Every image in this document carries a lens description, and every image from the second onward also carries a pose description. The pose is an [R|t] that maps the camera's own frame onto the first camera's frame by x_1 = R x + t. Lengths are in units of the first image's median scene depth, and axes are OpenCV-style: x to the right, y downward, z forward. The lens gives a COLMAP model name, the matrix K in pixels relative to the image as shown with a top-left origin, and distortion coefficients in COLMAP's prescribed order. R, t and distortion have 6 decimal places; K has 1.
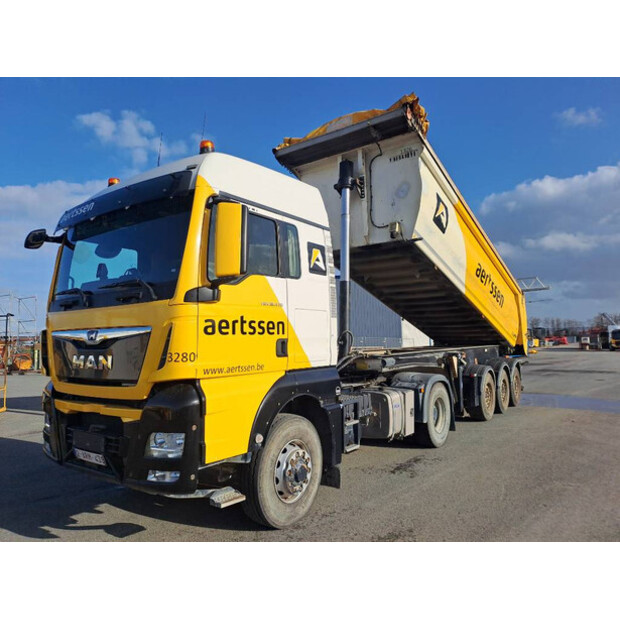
lens RADIAL K [[485.2, 0, 310.0], [0, 485.2, 310.0], [0, 0, 1]] dist [0.047163, -0.011466]
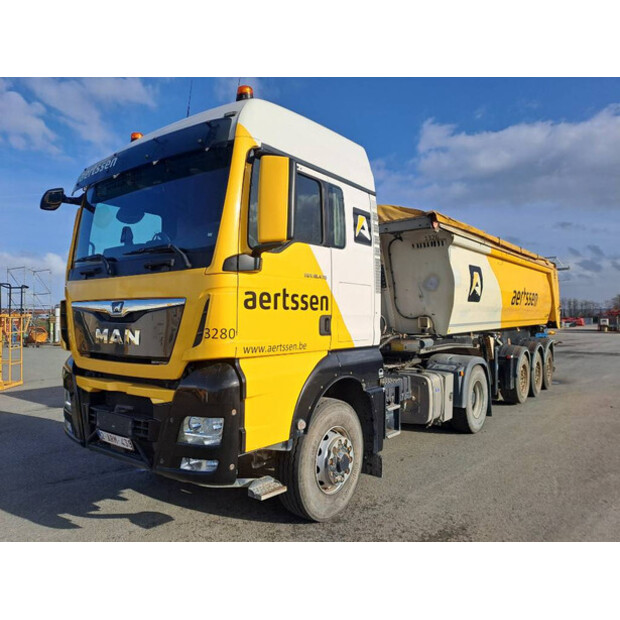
lens RADIAL K [[489.3, 0, 311.1], [0, 489.3, 315.3], [0, 0, 1]] dist [0.088033, -0.092367]
pose [[0.999544, 0.018406, -0.023926, -0.062817], [-0.016964, 0.998106, 0.059124, 0.006574], [0.024969, -0.058691, 0.997964, 0.094372]]
